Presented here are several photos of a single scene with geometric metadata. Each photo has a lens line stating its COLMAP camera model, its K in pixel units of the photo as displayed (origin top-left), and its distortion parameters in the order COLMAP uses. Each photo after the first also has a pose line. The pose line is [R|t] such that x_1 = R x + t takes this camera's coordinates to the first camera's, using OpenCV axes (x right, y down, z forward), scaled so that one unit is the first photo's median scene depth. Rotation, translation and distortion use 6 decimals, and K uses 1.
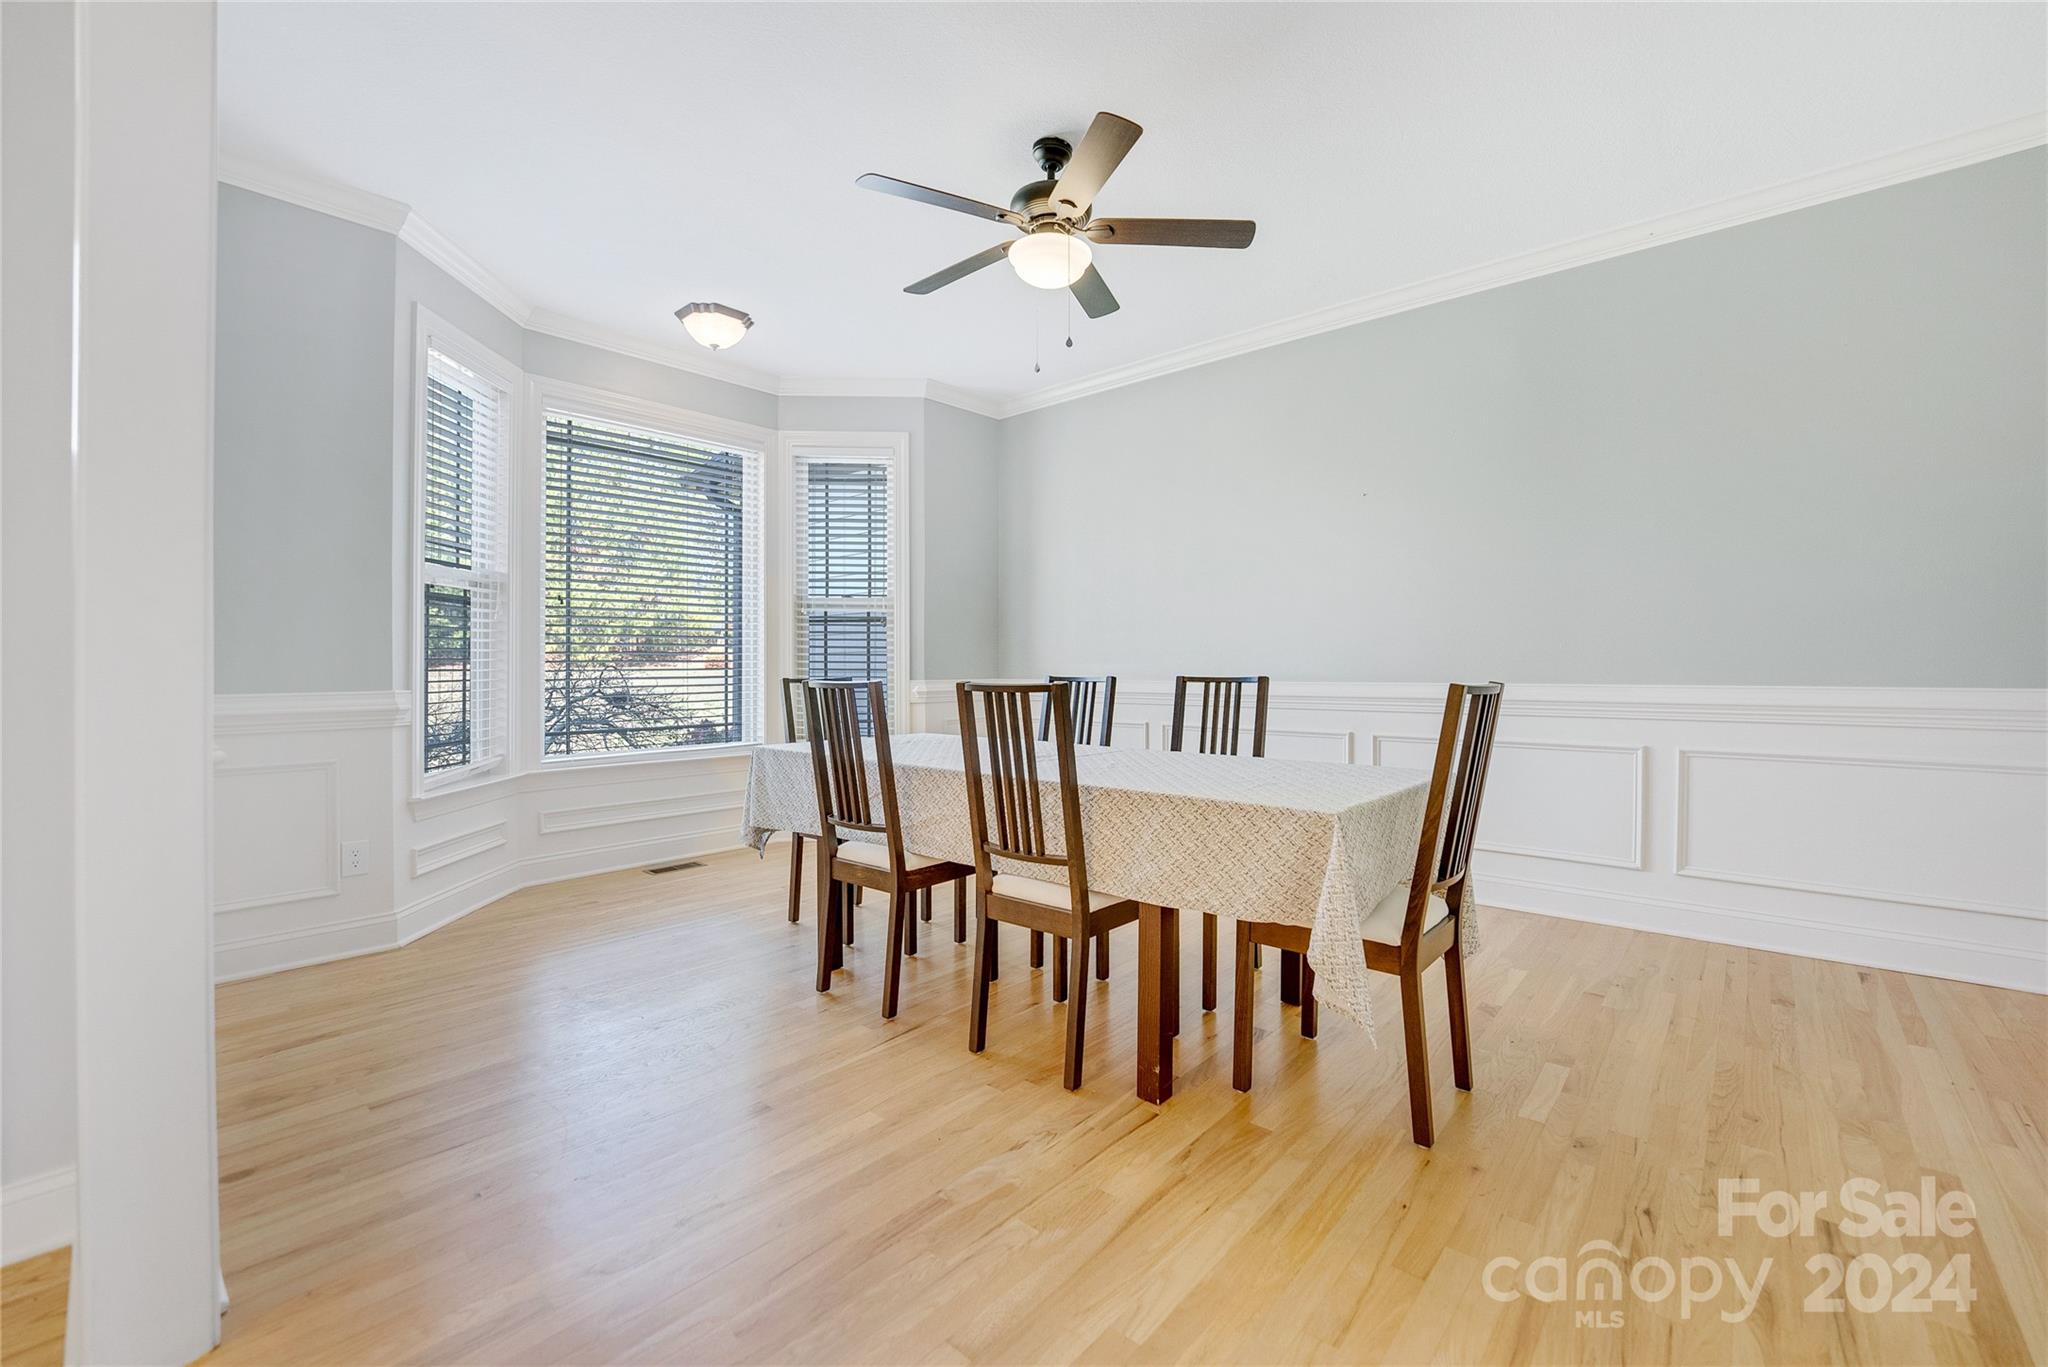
lens RADIAL K [[836.0, 0, 1031.6], [0, 836.0, 675.4], [0, 0, 1]] dist [-0.020697, 0.001468]
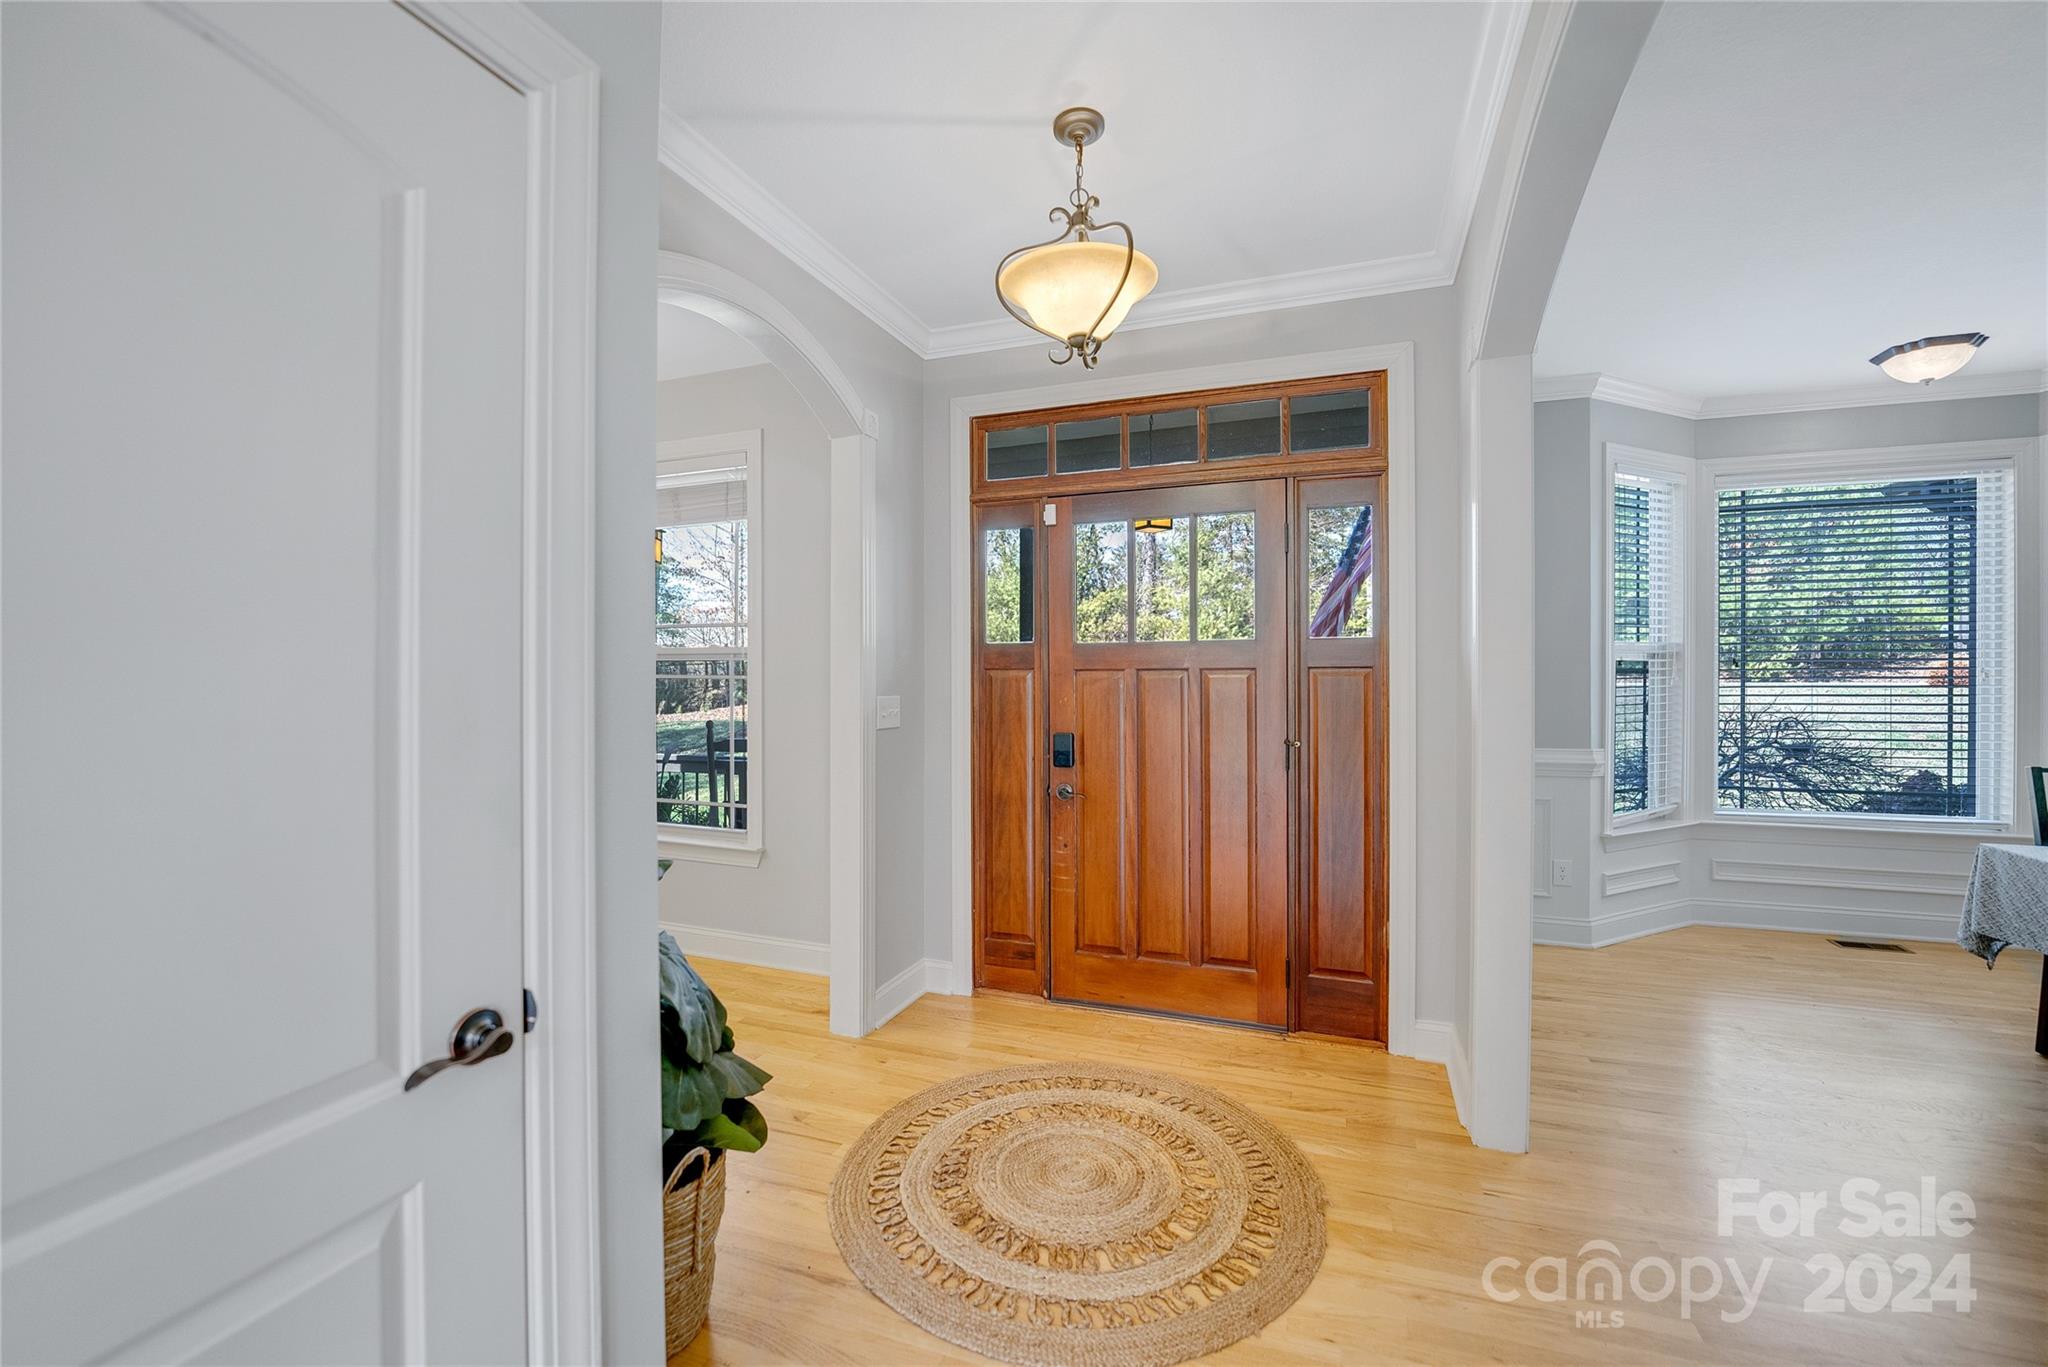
lens RADIAL K [[836.0, 0, 1029.3], [0, 836.0, 676.6], [0, 0, 1]] dist [-0.020697, 0.001468]
pose [[0.351707, 0.001662, -0.936109, 0.109211], [-0.003041, 0.999995, 0.000633, -0.077522], [0.936105, 0.002624, 0.351710, -0.232448]]
